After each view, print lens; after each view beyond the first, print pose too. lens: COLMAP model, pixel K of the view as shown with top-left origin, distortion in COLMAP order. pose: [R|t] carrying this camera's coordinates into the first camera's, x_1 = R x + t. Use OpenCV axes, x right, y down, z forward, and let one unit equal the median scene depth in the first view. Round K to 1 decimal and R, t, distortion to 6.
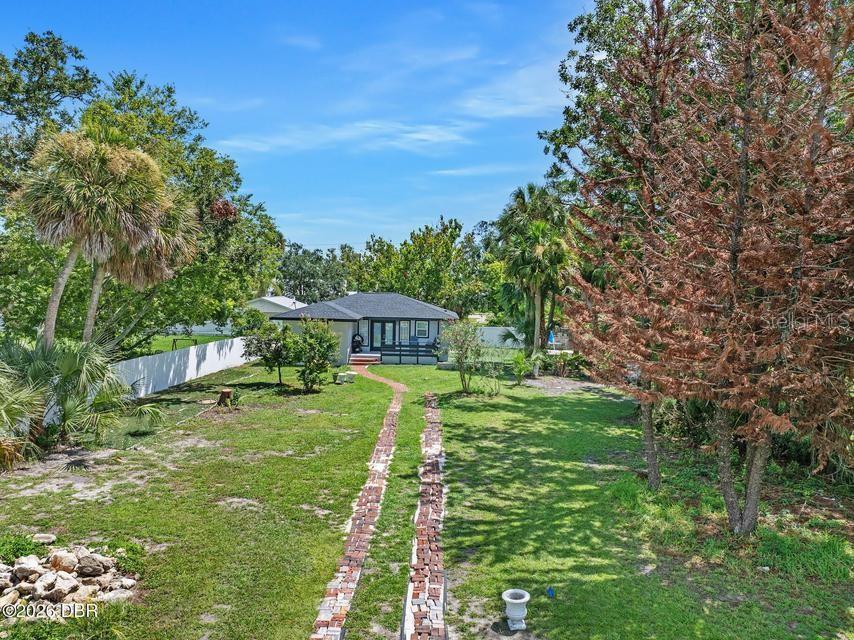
lens RADIAL K [[634.0, 0, 423.7], [0, 634.0, 322.1], [0, 0, 1]] dist [-0.013096, -0.004330]
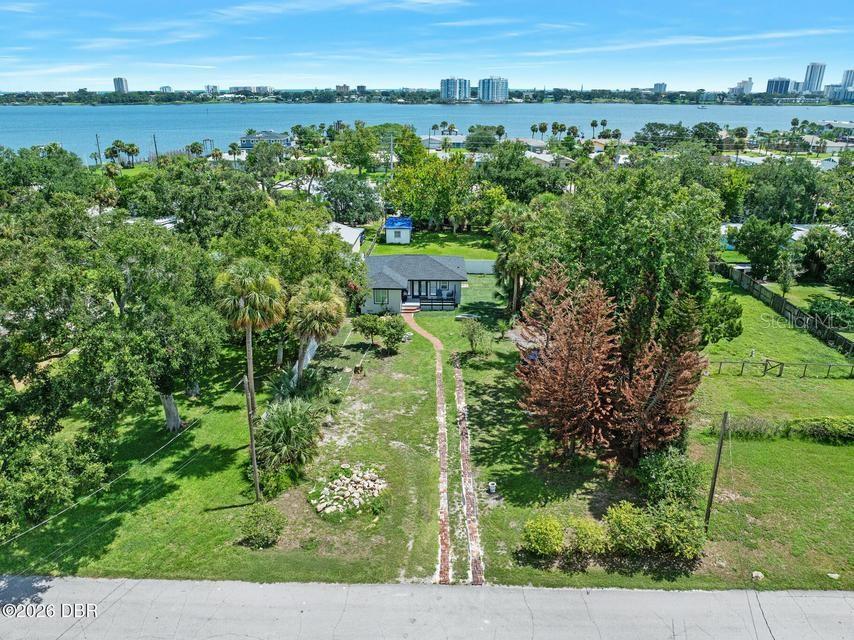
lens RADIAL K [[599.5, 0, 423.6], [0, 599.5, 319.6], [0, 0, 1]] dist [-0.017894, -0.005011]
pose [[0.999657, -0.025836, -0.004258, -0.055947], [0.025959, 0.956596, 0.290259, -0.381082], [-0.003426, -0.290270, 0.956939, -0.520699]]
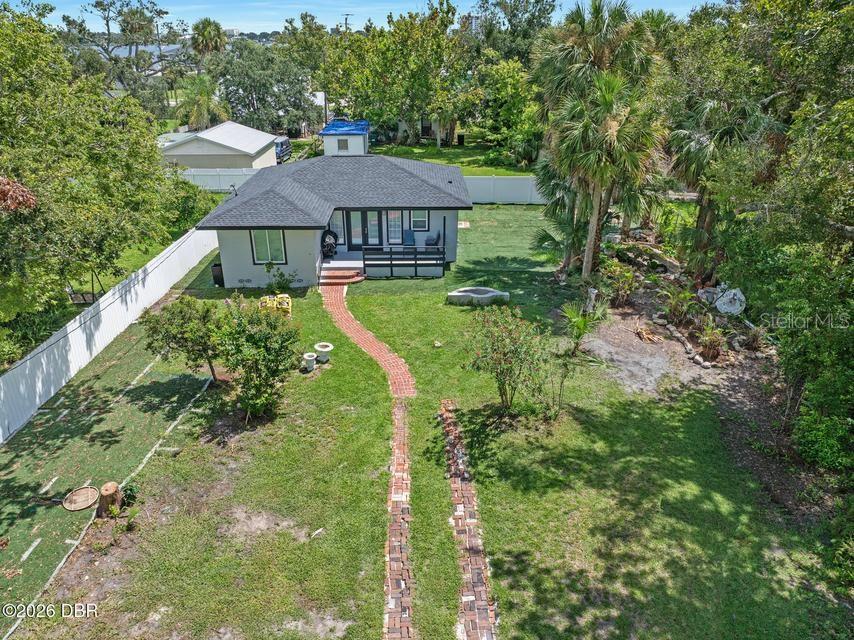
lens RADIAL K [[634.0, 0, 423.7], [0, 634.0, 322.1], [0, 0, 1]] dist [-0.013096, -0.004330]
pose [[0.998971, -0.039018, 0.023099, -0.020773], [0.028172, 0.933276, 0.358054, -0.148637], [-0.035529, -0.357035, 0.933415, 0.332332]]
